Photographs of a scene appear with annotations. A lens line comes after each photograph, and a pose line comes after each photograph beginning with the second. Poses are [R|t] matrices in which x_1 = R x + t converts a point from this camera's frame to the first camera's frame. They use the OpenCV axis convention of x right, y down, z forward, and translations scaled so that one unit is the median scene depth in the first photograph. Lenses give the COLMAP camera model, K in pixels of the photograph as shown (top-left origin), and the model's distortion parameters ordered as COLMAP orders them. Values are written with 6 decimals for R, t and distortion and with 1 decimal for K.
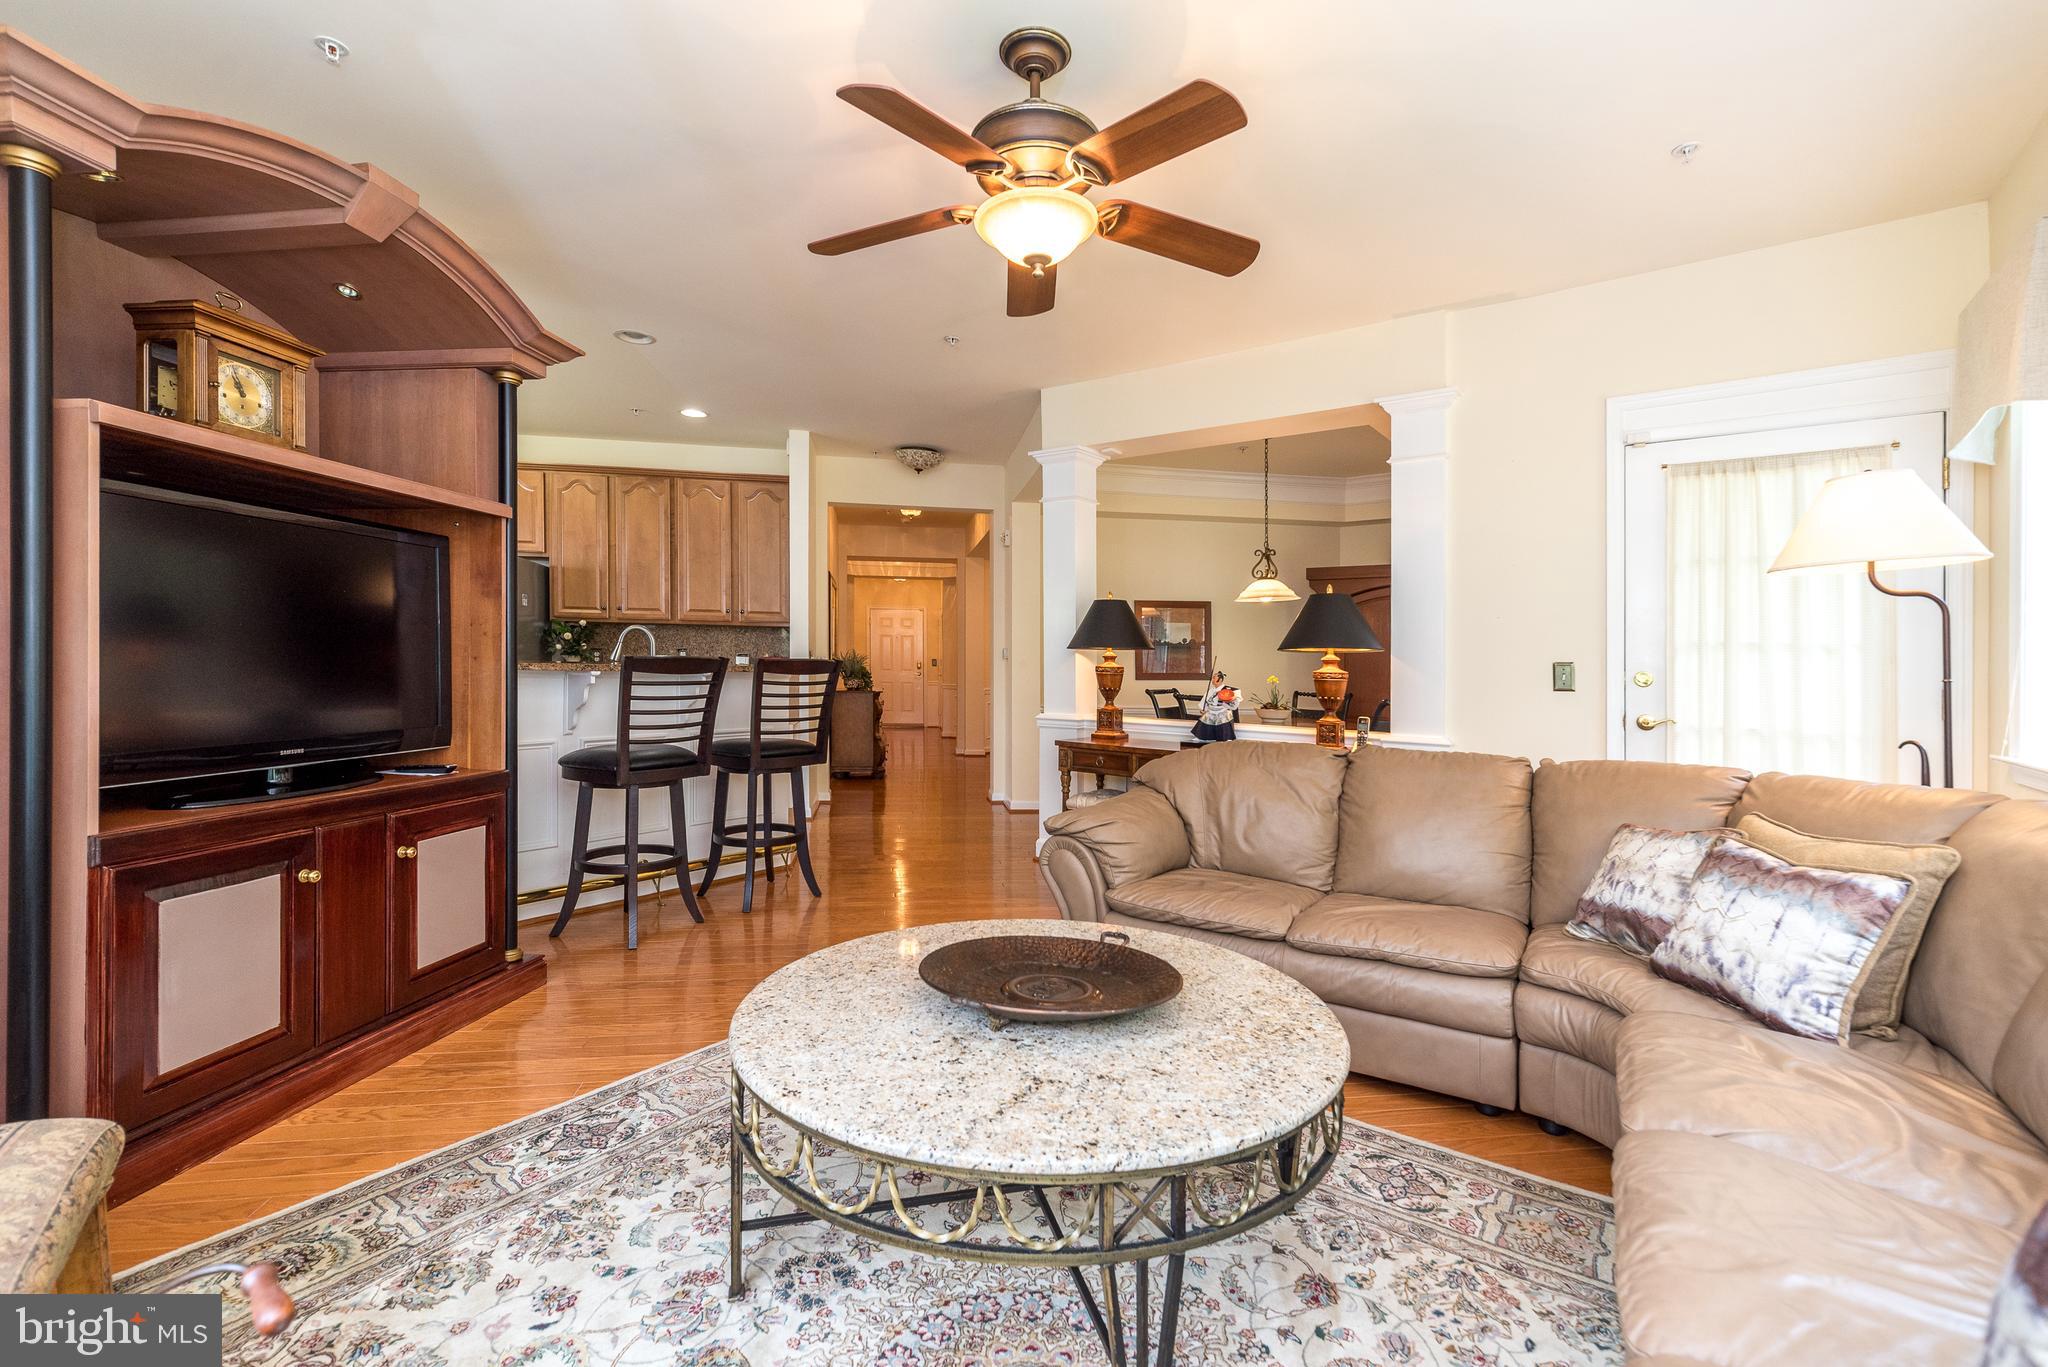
lens RADIAL K [[911.7, 0, 1032.5], [0, 911.7, 682.8], [0, 0, 1]] dist [0.000300, 0.000153]
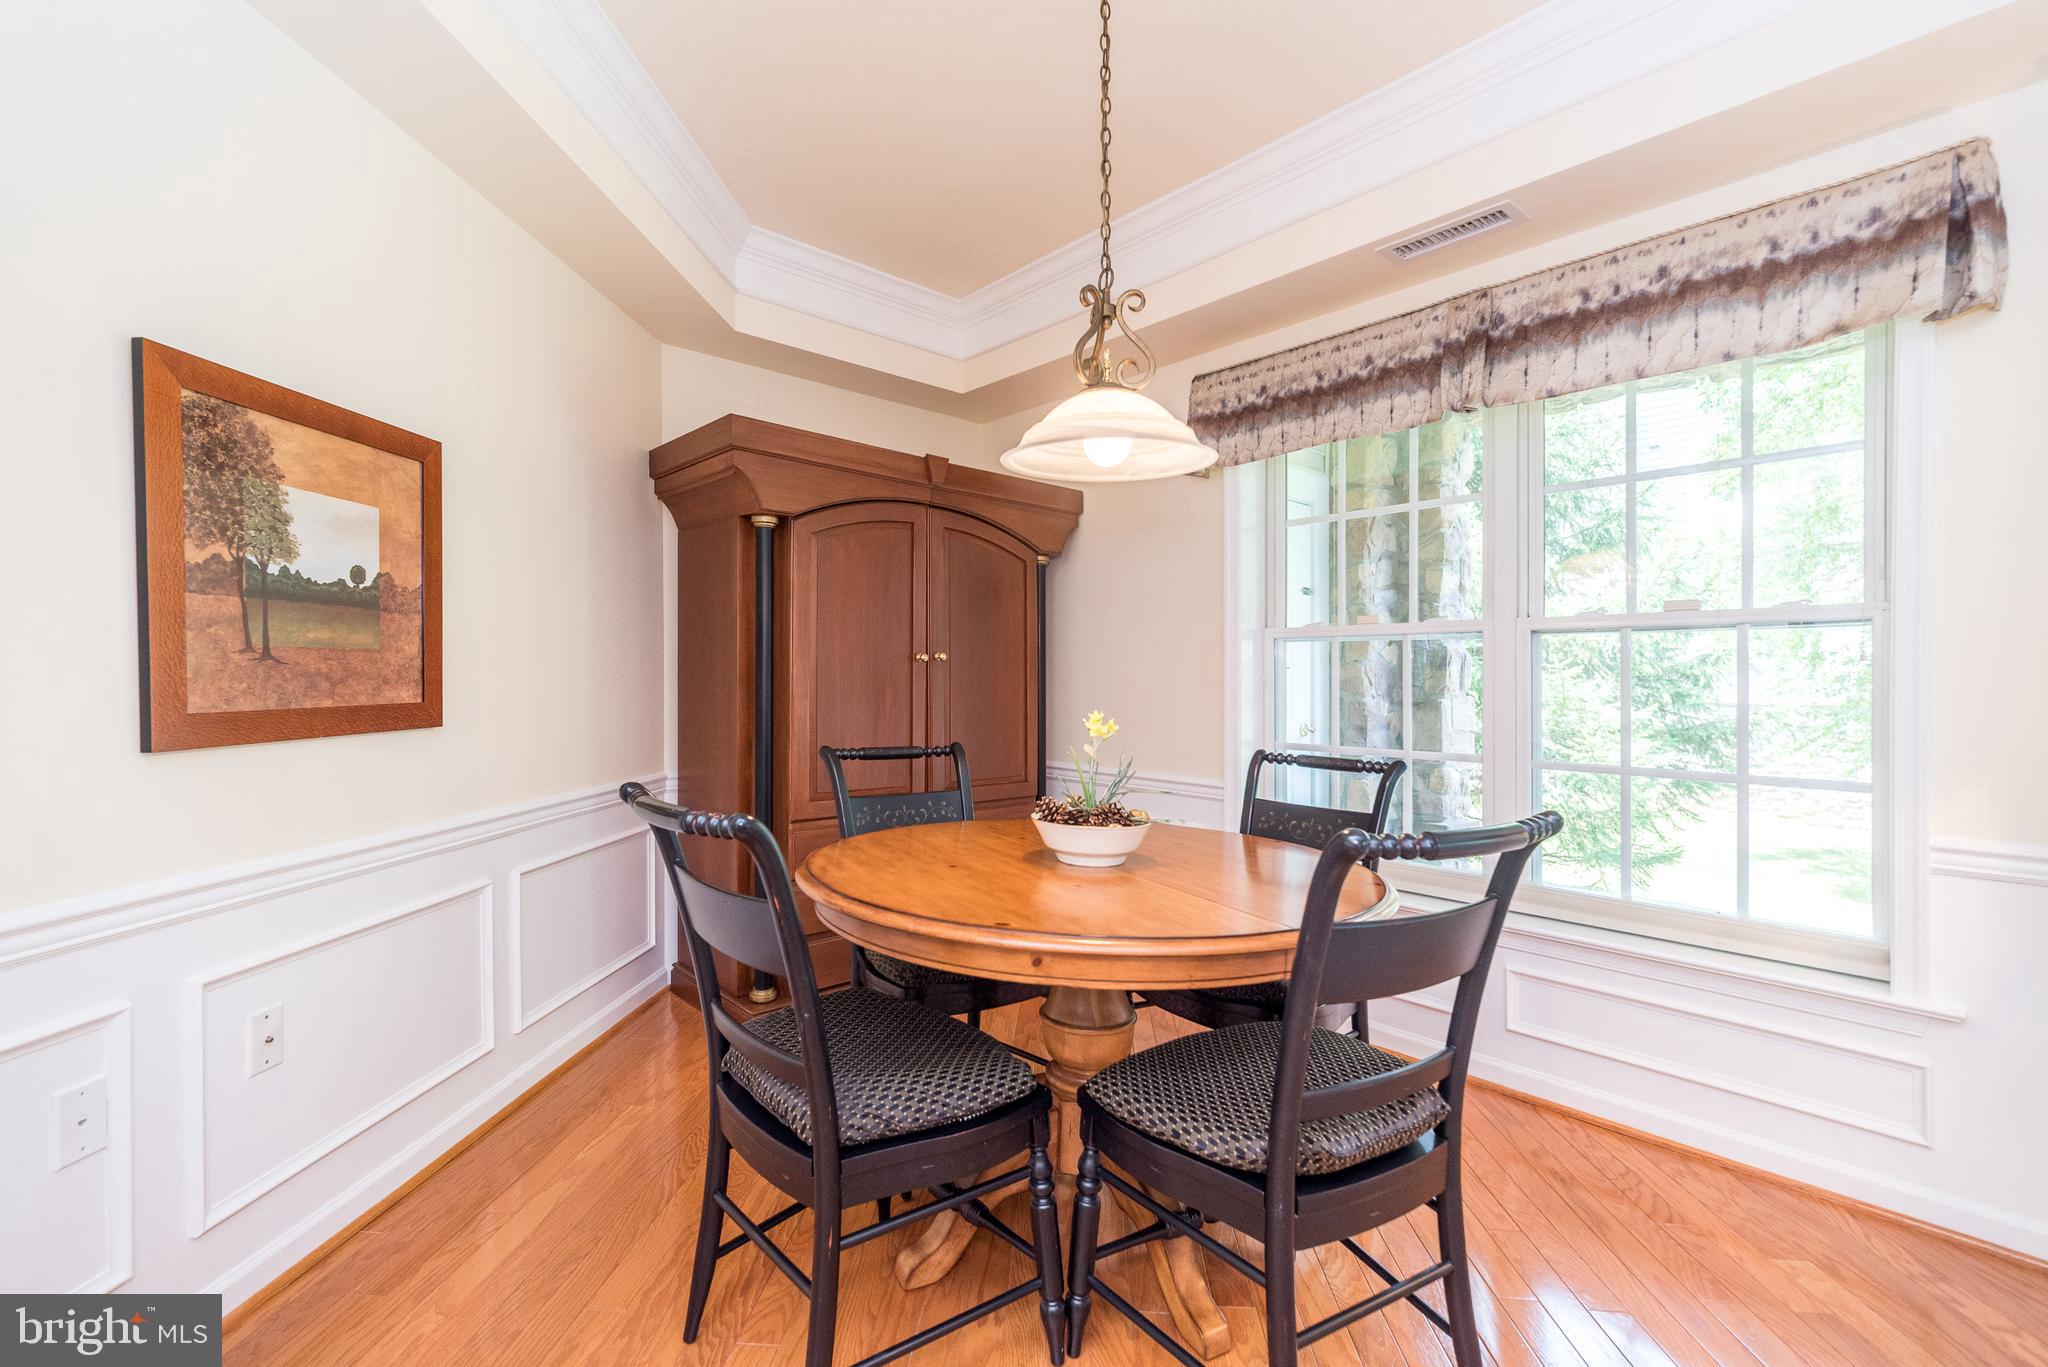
lens RADIAL K [[894.3, 0, 1020.0], [0, 894.3, 691.2], [0, 0, 1]] dist [0.003380, 0.000788]
pose [[0.224249, -0.026398, 0.974174, -0.070451], [0.012956, 0.999625, 0.024105, -0.041076], [-0.974446, 0.007216, 0.224507, 1.707770]]
